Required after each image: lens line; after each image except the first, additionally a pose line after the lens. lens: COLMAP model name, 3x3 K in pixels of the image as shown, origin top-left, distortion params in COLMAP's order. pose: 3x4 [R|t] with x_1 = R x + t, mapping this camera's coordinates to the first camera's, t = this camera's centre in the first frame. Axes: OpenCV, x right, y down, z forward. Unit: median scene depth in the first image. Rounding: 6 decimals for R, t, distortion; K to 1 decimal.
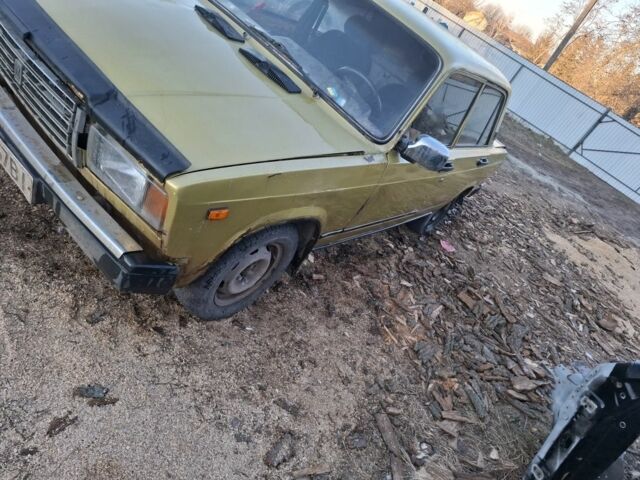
lens RADIAL K [[455.1, 0, 303.3], [0, 455.1, 239.7], [0, 0, 1]] dist [0.003733, 0.001439]
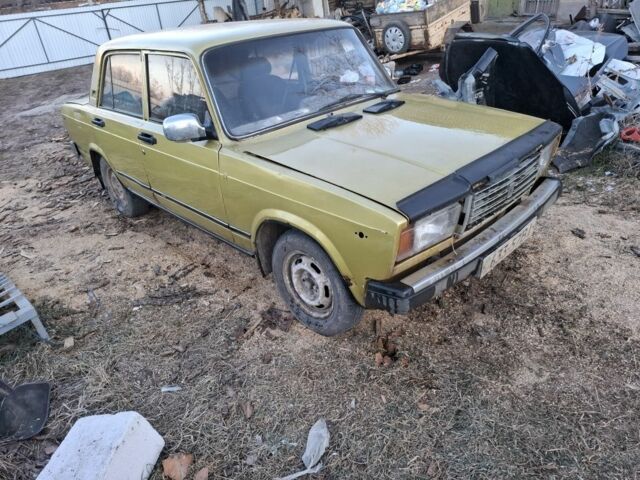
lens RADIAL K [[466.3, 0, 320.0], [0, 466.3, 240.0], [0, 0, 1]] dist [0.049179, -0.038973]
pose [[0.017706, -0.831308, 0.555530, -1.354628], [0.652065, 0.430801, 0.623877, -1.372775], [-0.757956, 0.351195, 0.549695, 0.606235]]
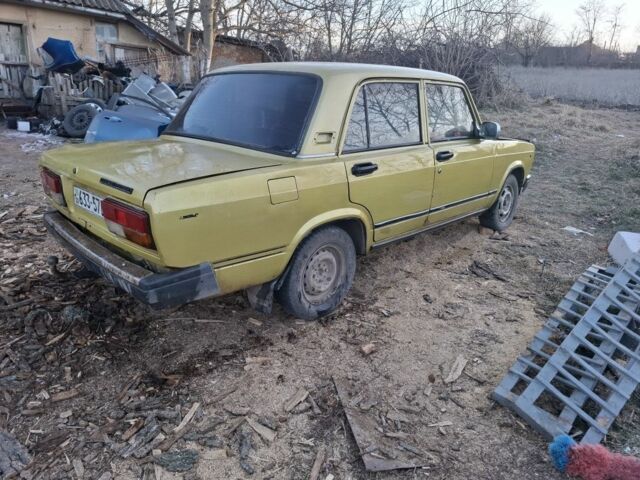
lens RADIAL K [[432.7, 0, 320.0], [0, 432.7, 240.0], [0, 0, 1]] dist [0.000990, 0.000091]
pose [[-0.871502, -0.475064, -0.121651, 0.381764], [-0.376705, 0.489710, 0.786306, -1.881562], [-0.313972, 0.731093, -0.605742, 3.352248]]
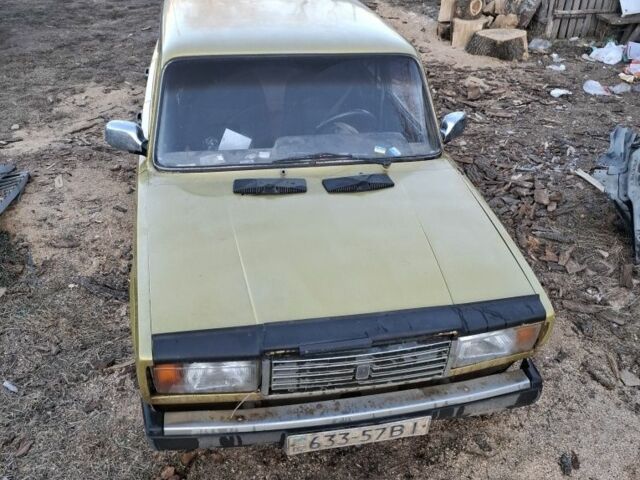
lens RADIAL K [[612.0, 0, 304.4], [0, 612.0, 239.6], [0, 0, 1]] dist [0.116414, -0.172975]
pose [[0.546807, -0.761568, 0.347874, -0.825294], [0.665088, 0.647483, 0.372053, -1.015969], [-0.508586, 0.027926, 0.860558, -0.134382]]
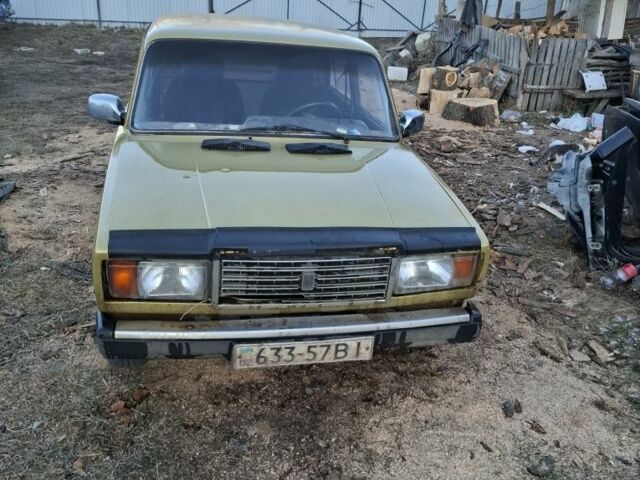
lens RADIAL K [[614.4, 0, 309.8], [0, 614.4, 240.1], [0, 0, 1]] dist [0.149289, -0.270501]
pose [[0.563808, -0.673605, 0.477888, -1.097115], [0.634393, 0.723708, 0.271648, -0.728971], [-0.528835, 0.150012, 0.835362, -0.236414]]
